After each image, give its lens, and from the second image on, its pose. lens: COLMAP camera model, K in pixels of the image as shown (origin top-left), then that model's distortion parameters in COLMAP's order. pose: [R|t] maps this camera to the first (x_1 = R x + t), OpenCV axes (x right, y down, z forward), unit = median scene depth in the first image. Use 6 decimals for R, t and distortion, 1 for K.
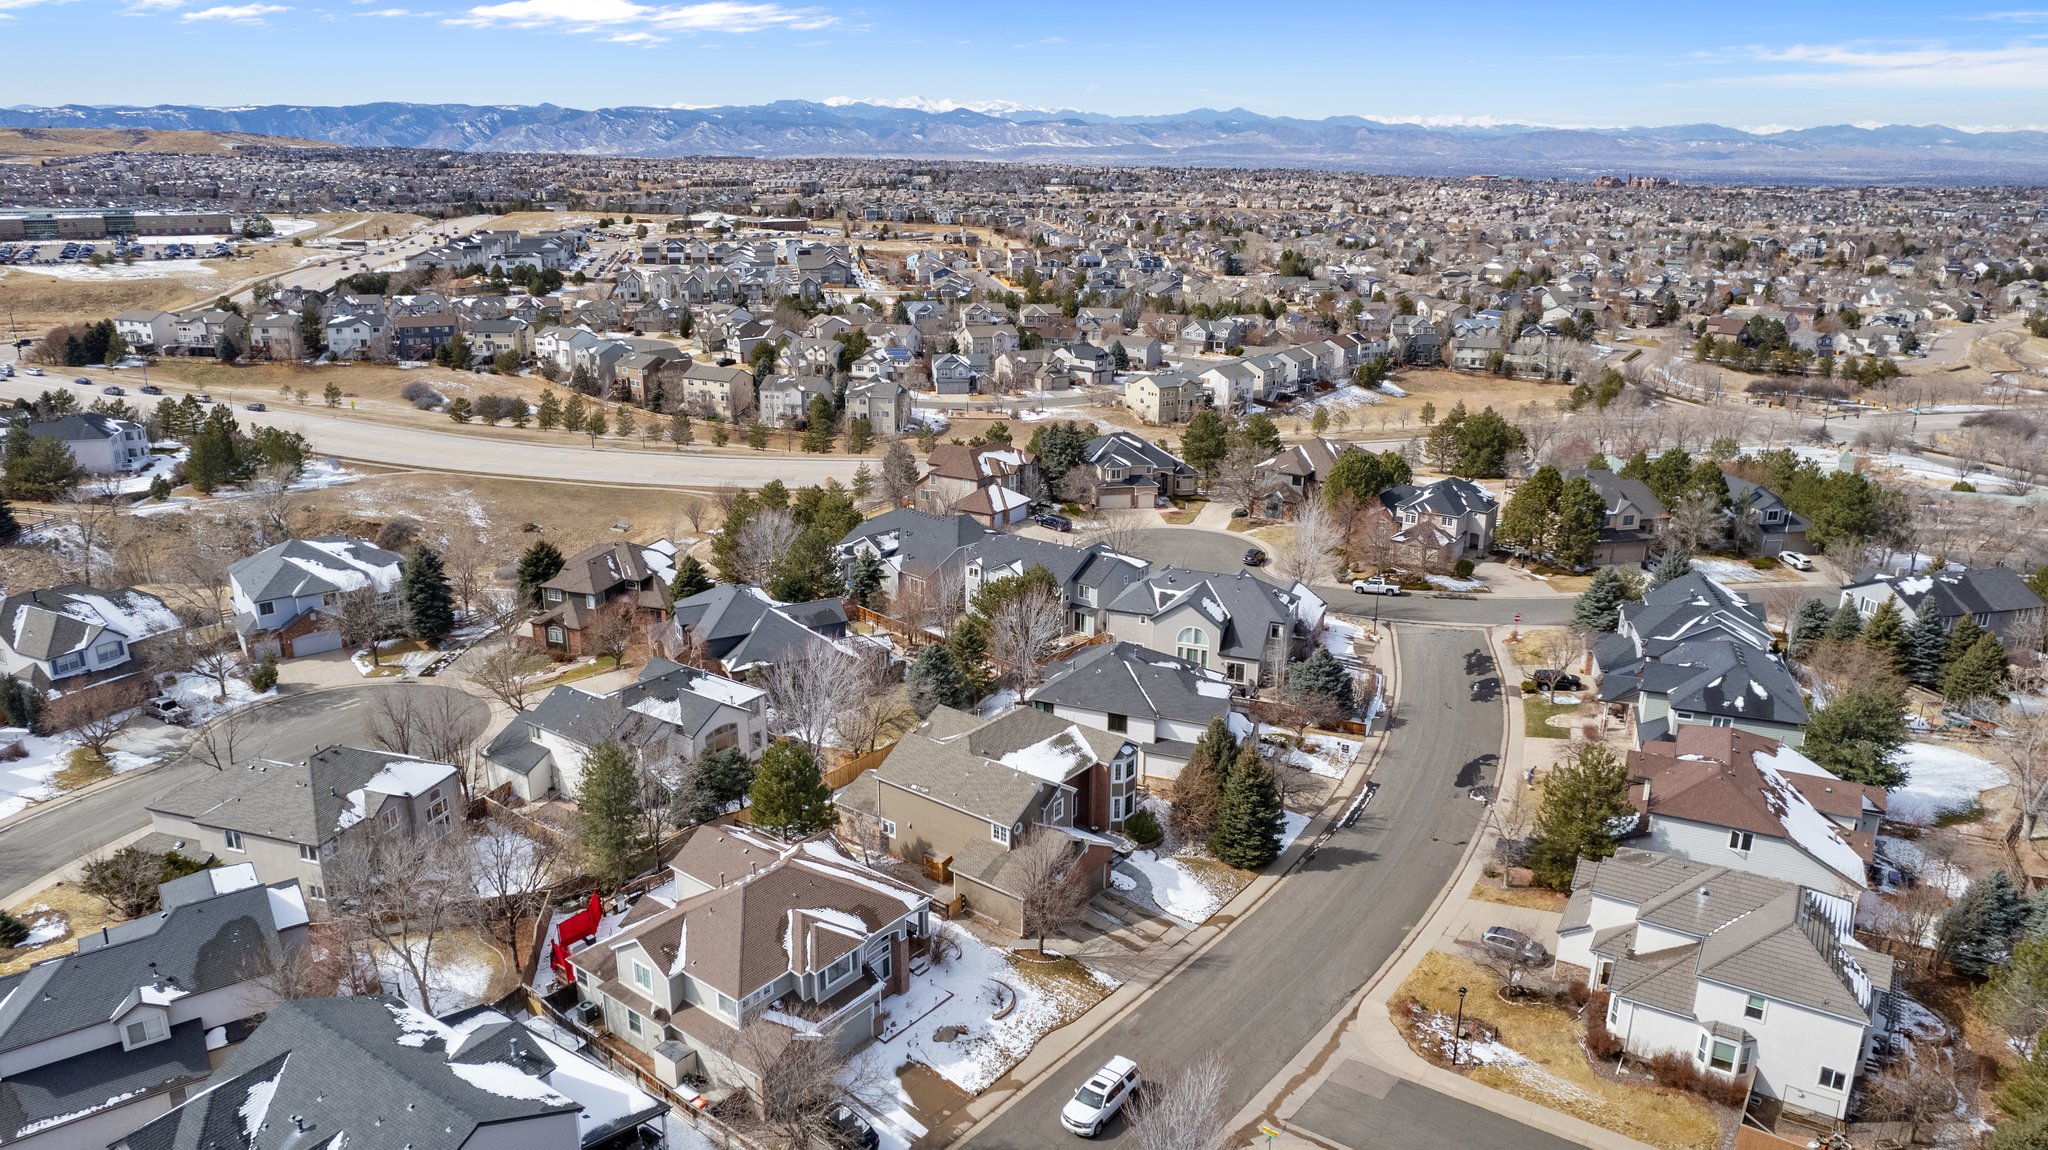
lens RADIAL K [[1368.7, 0, 1024.0], [0, 1368.7, 575.0], [0, 0, 1]] dist [-0.073660, 0.058897]
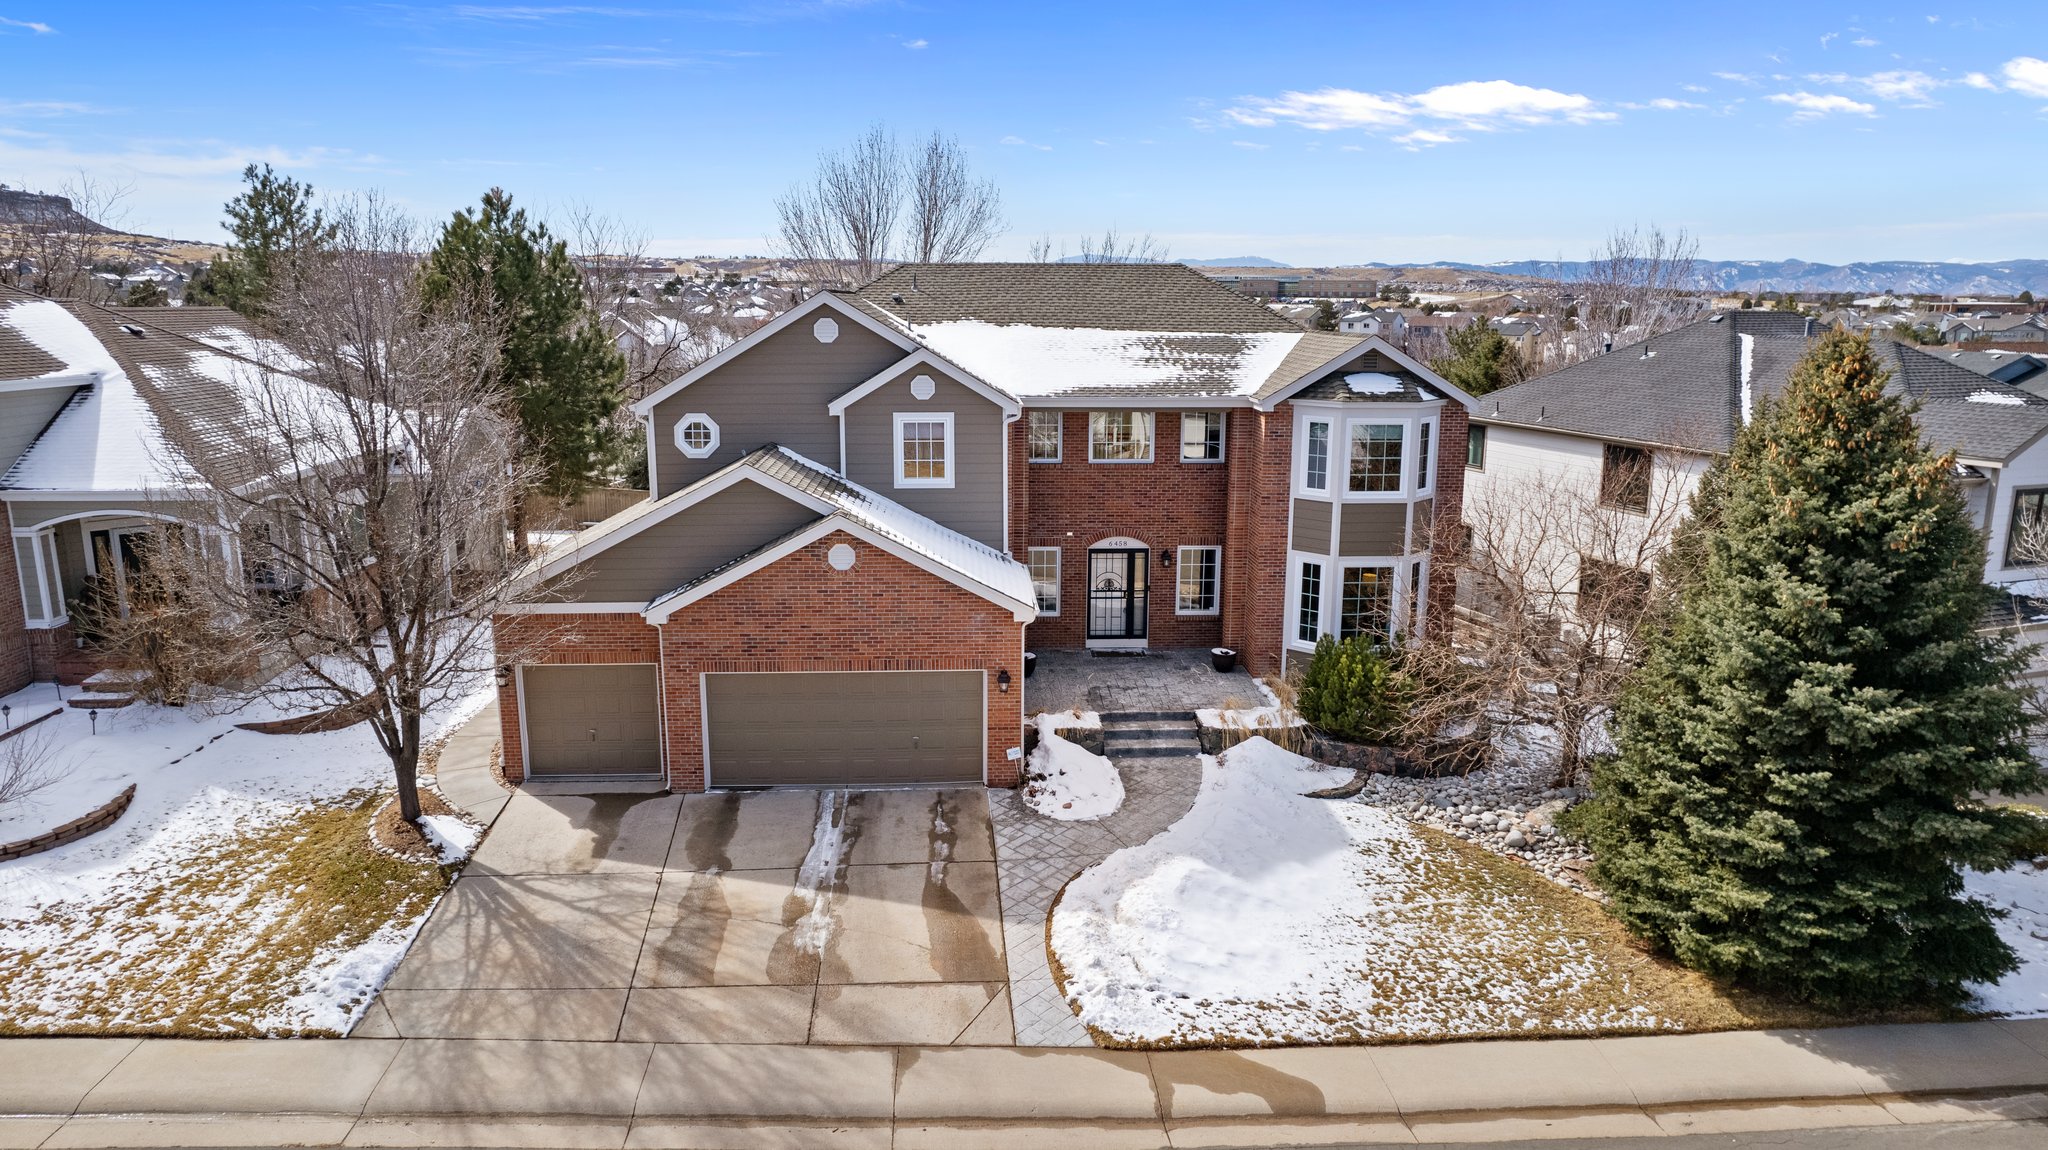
lens RADIAL K [[1311.6, 0, 1021.1], [0, 1311.6, 570.6], [0, 0, 1]] dist [-0.087986, 0.079173]
pose [[0.656612, 0.150343, -0.739093, 0.132796], [-0.225750, 0.974182, -0.002392, 0.107089], [0.719651, 0.168421, 0.673599, 0.468714]]
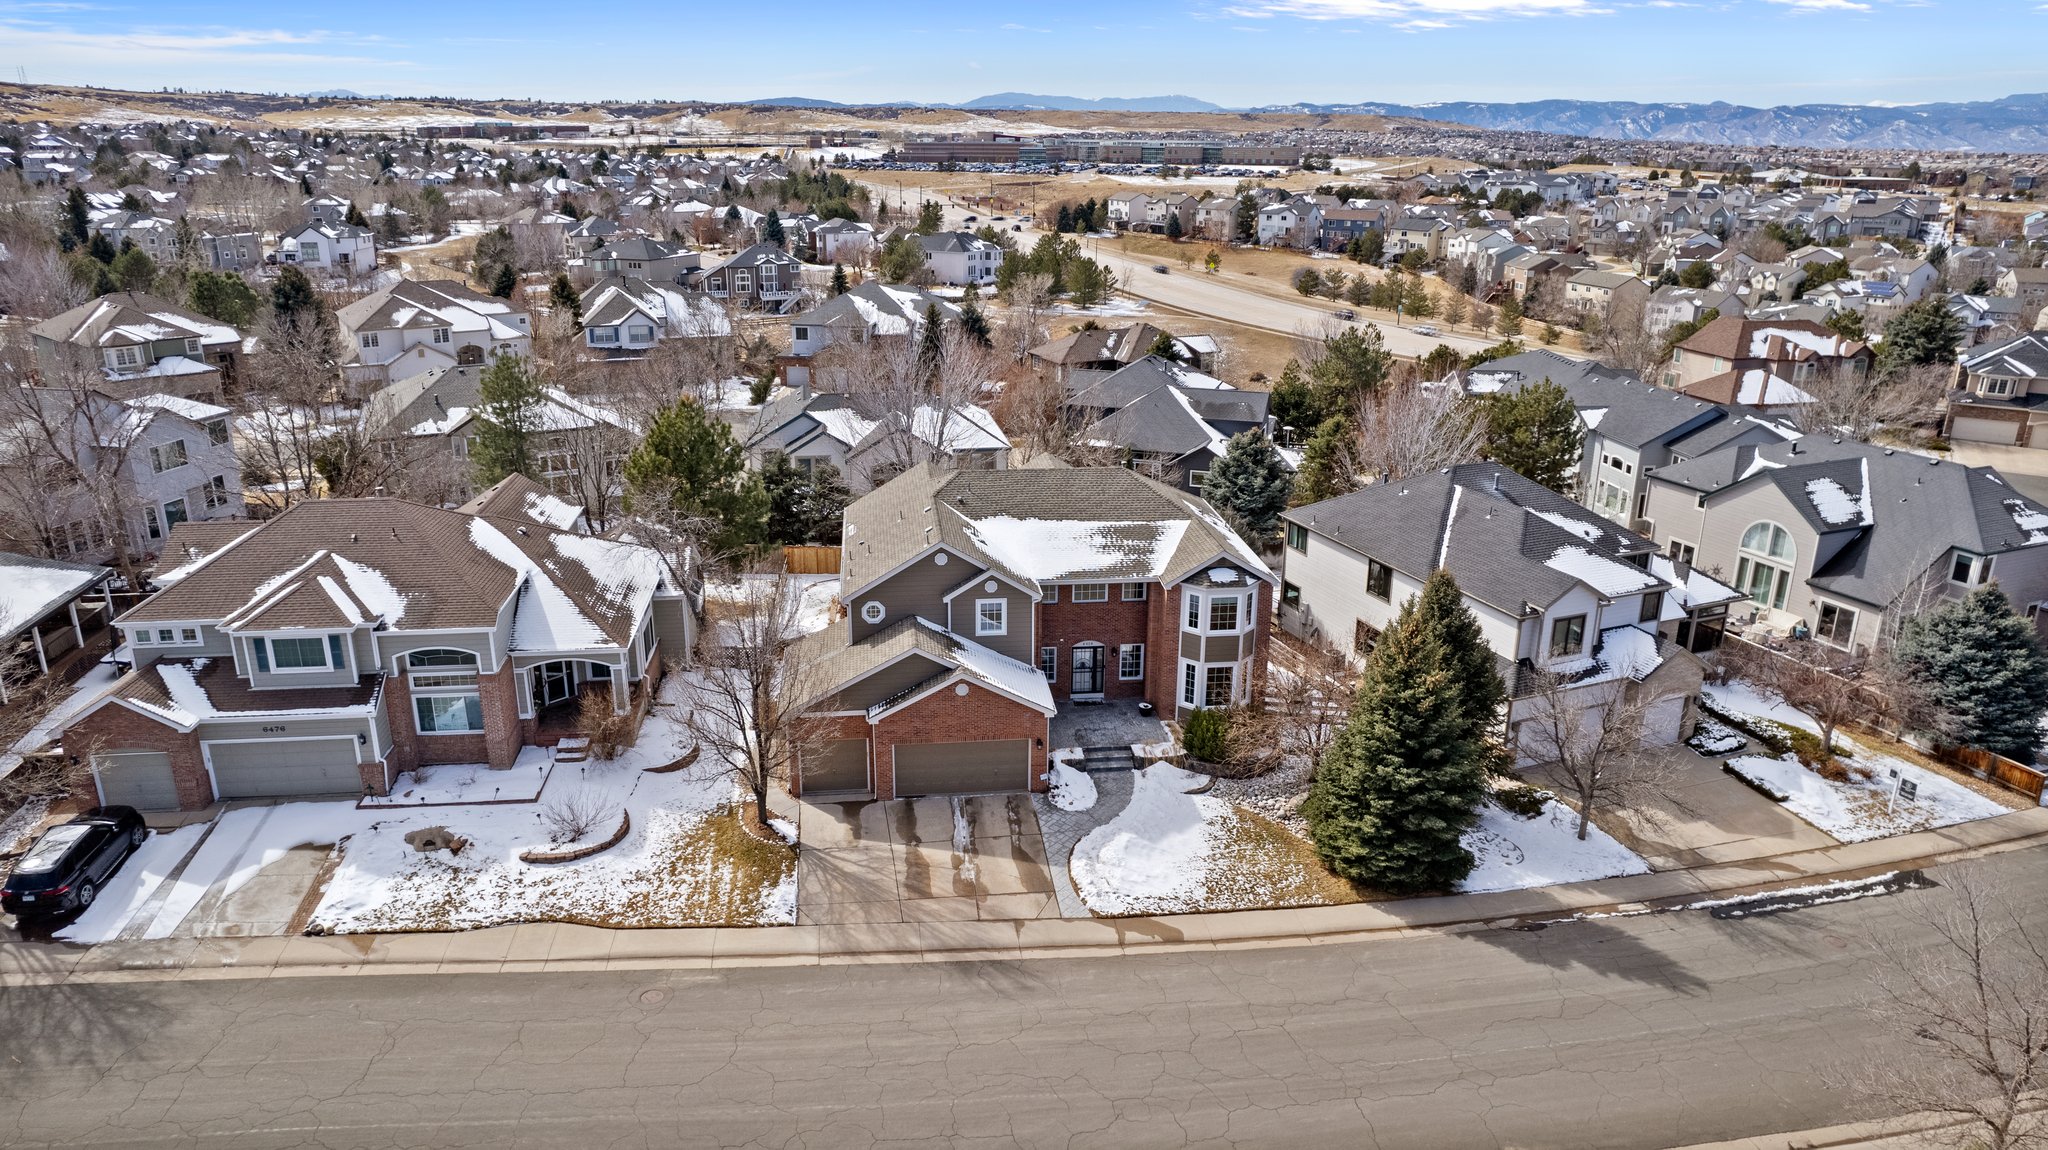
lens RADIAL K [[1318.3, 0, 1022.9], [0, 1318.3, 565.5], [0, 0, 1]] dist [-0.079273, 0.070162]
pose [[0.700214, 0.219692, -0.679290, 0.212271], [-0.215894, 0.972088, 0.091843, 0.056989], [0.680507, 0.082345, 0.728100, 0.352121]]
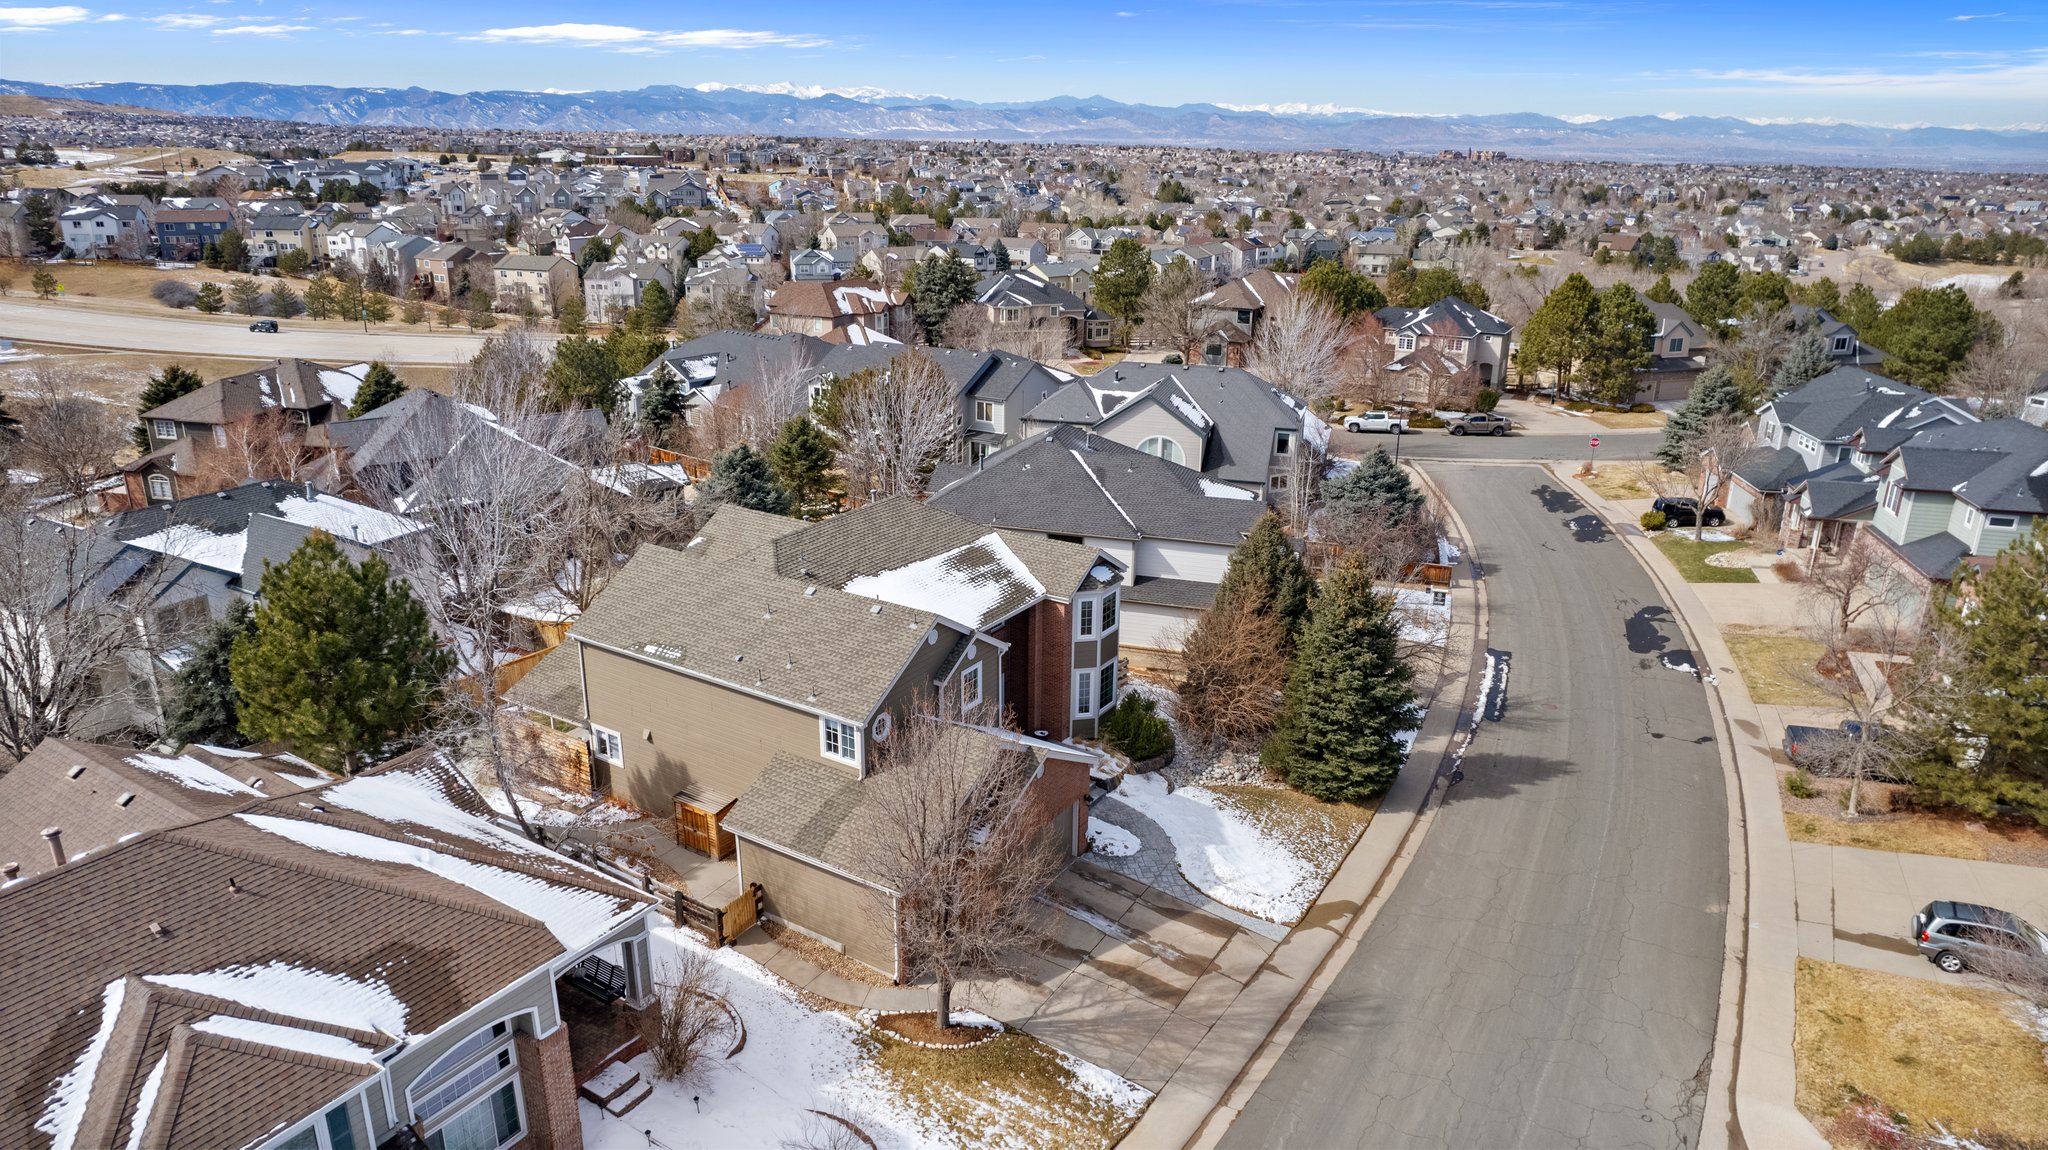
lens RADIAL K [[1311.6, 0, 1021.1], [0, 1311.6, 570.6], [0, 0, 1]] dist [-0.087986, 0.079173]
pose [[0.995652, -0.026014, 0.089443, 0.002066], [0.024217, 0.999484, 0.021118, 0.069419], [-0.089946, -0.018860, 0.995768, 0.315768]]
